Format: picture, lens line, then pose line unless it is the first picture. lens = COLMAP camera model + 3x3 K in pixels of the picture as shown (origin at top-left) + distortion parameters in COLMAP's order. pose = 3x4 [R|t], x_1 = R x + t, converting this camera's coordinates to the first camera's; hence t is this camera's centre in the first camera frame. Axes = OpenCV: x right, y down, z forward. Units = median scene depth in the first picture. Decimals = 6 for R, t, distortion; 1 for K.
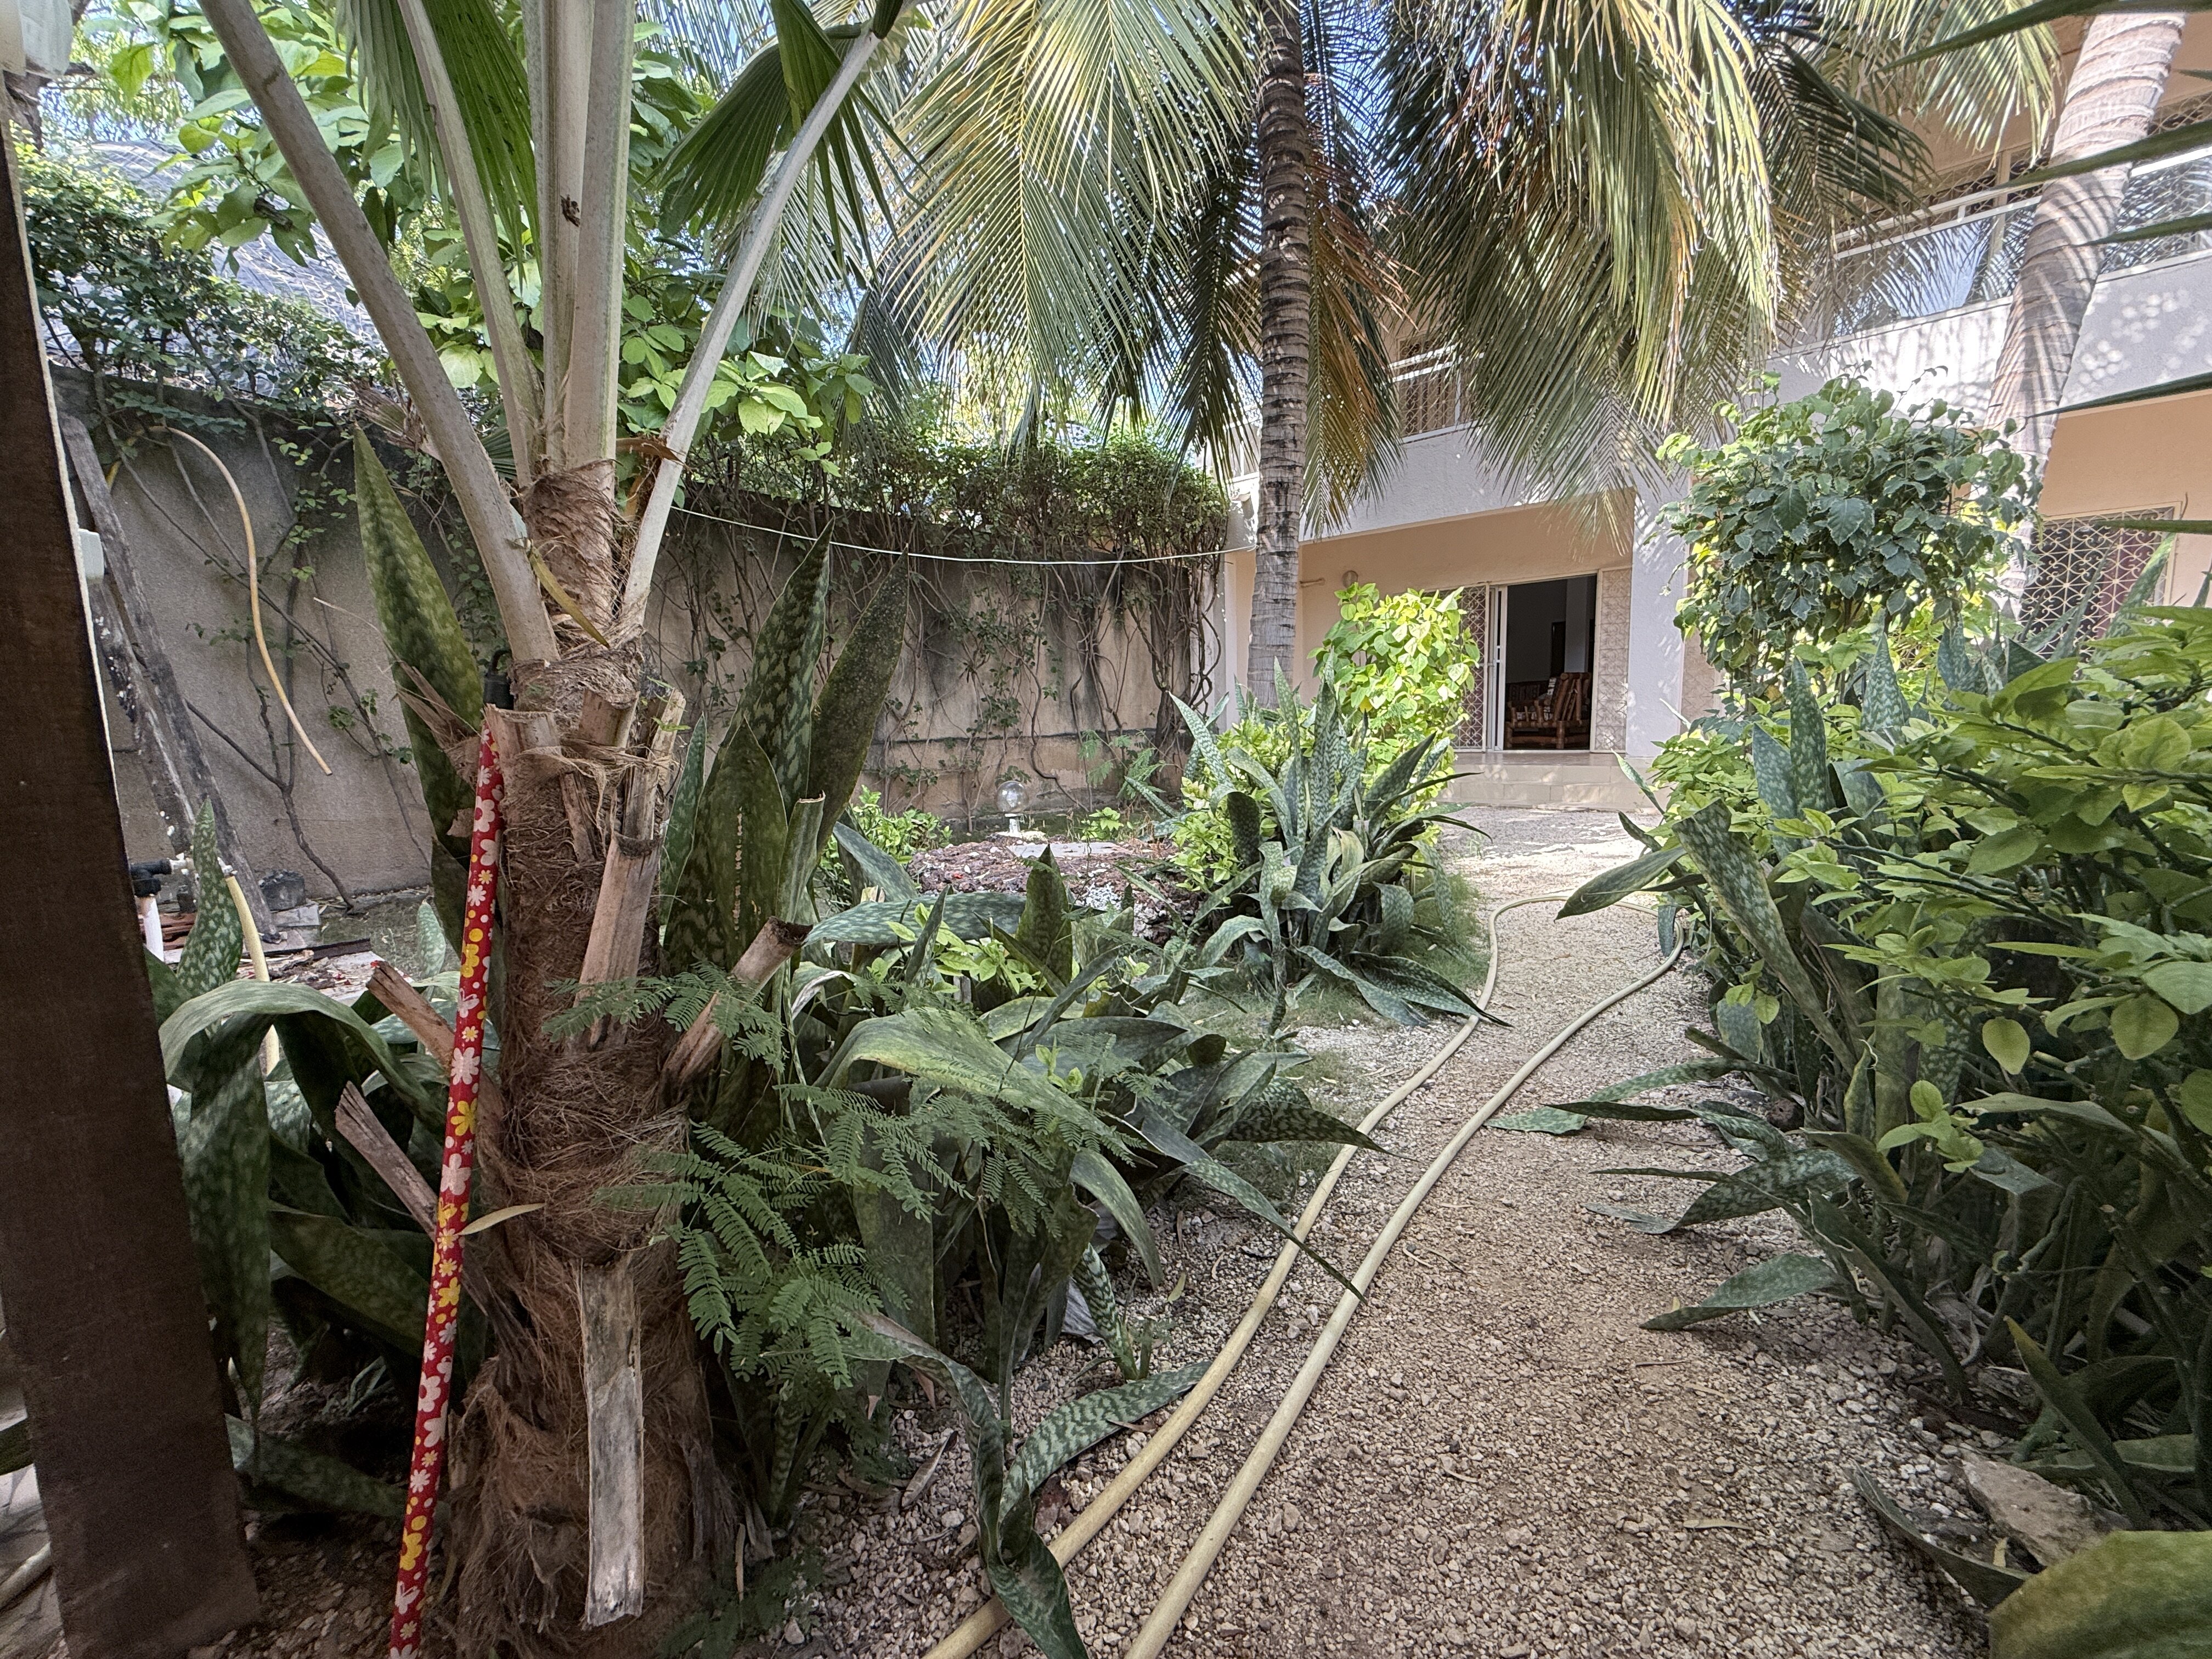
lens RADIAL K [[877.3, 0, 1120.0], [0, 877.3, 830.9], [0, 0, 1]] dist [0.004569, 0.000122]
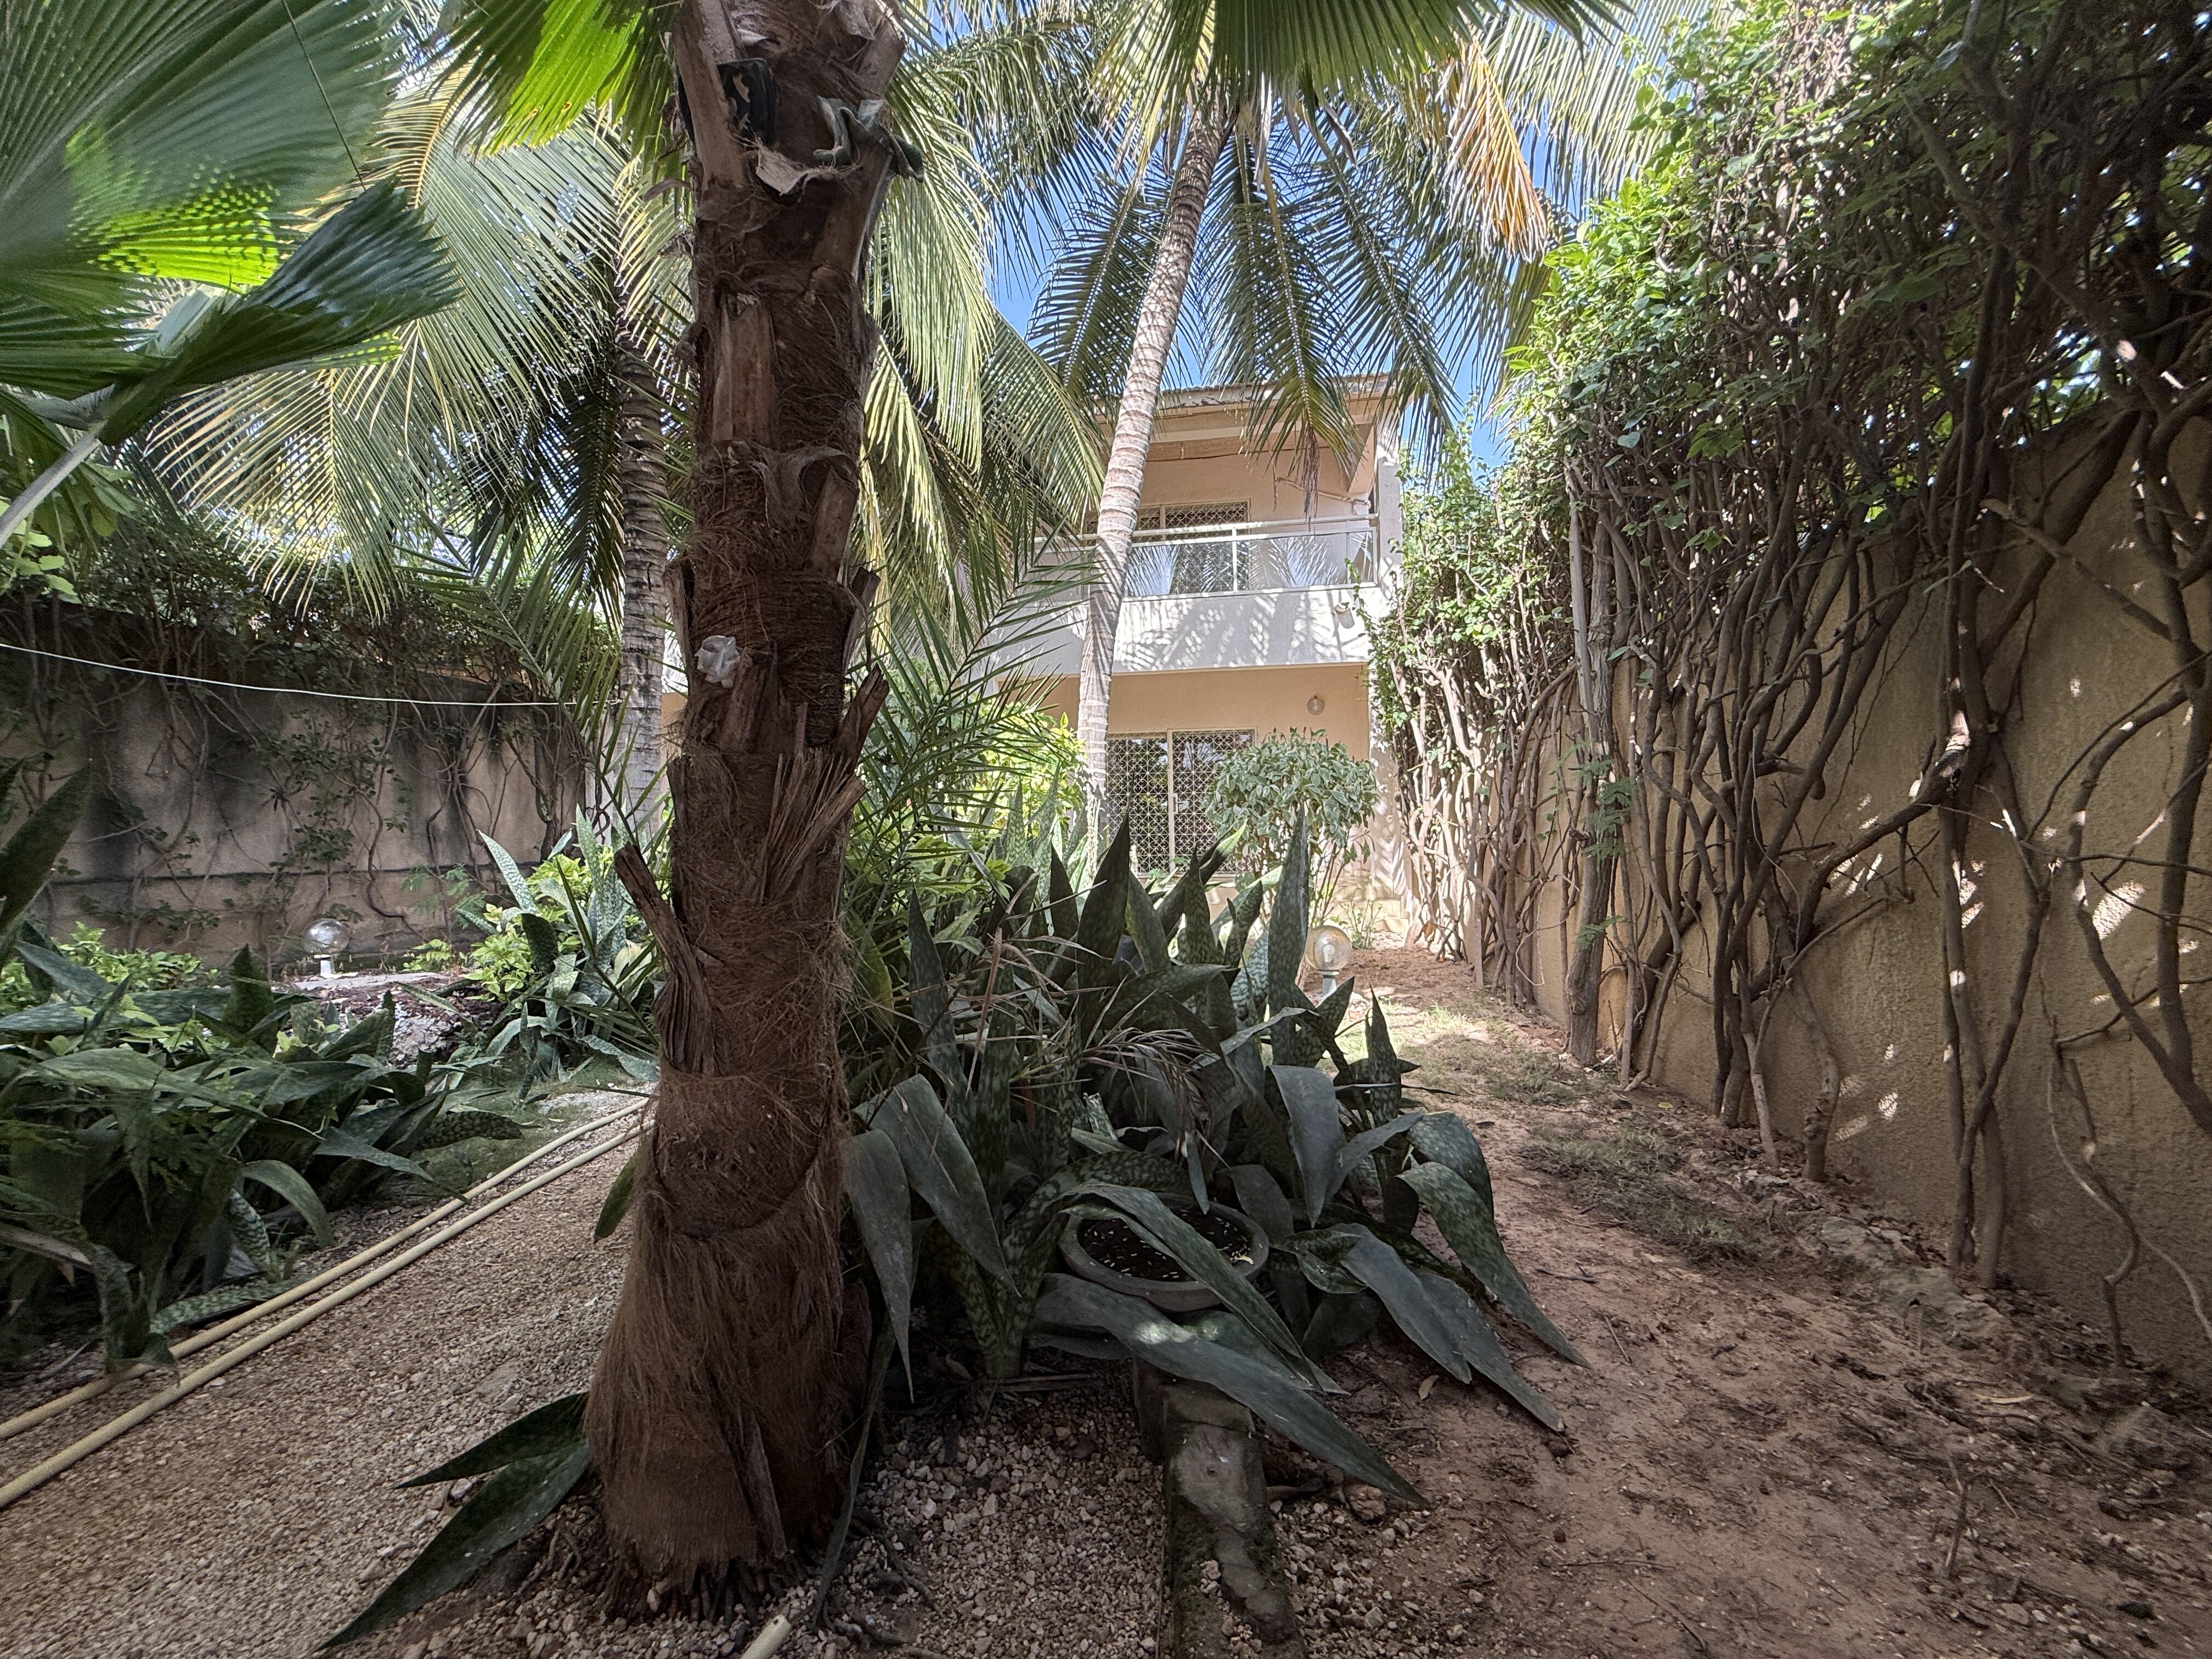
lens RADIAL K [[877.3, 0, 1095.9], [0, 877.3, 833.9], [0, 0, 1]] dist [0.004569, 0.000122]
pose [[0.850185, 0.014524, 0.526283, 0.087382], [0.062930, 0.989649, -0.128972, 0.028692], [-0.522709, 0.142769, 0.840472, -0.247190]]
